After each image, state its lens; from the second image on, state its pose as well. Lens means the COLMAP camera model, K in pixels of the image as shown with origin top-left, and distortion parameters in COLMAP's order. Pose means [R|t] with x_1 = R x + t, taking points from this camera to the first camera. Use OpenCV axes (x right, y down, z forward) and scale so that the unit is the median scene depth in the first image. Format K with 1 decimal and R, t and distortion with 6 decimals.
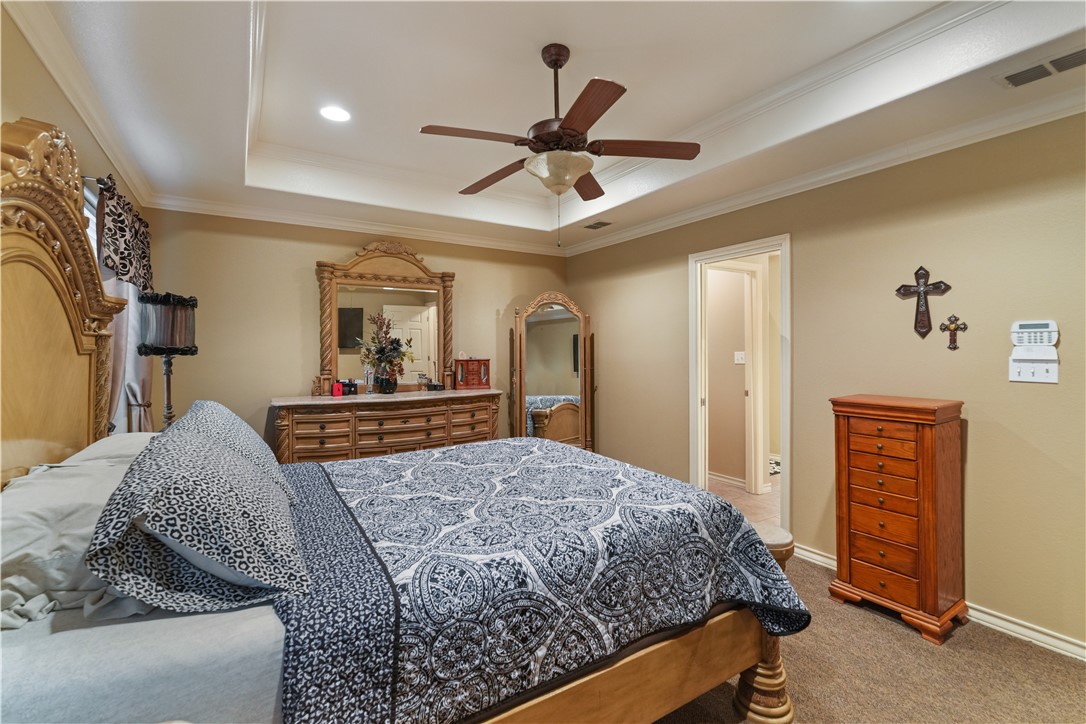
lens RADIAL K [[482.7, 0, 548.1], [0, 482.7, 356.4], [0, 0, 1]] dist [0.001498, 0.000087]
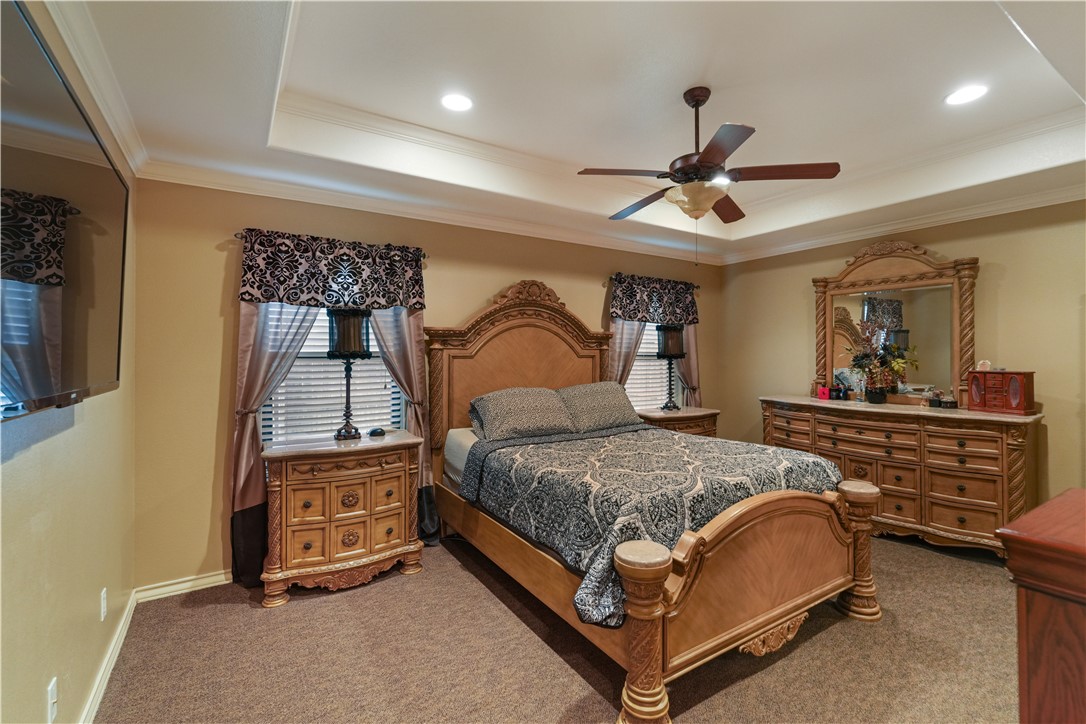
lens RADIAL K [[482.7, 0, 547.1], [0, 482.7, 354.4], [0, 0, 1]] dist [0.001498, 0.000087]
pose [[0.007391, 0.005488, -0.999958, 0.636466], [-0.018700, 0.999811, 0.005349, -0.012517], [0.999798, 0.018659, 0.007492, 0.360802]]
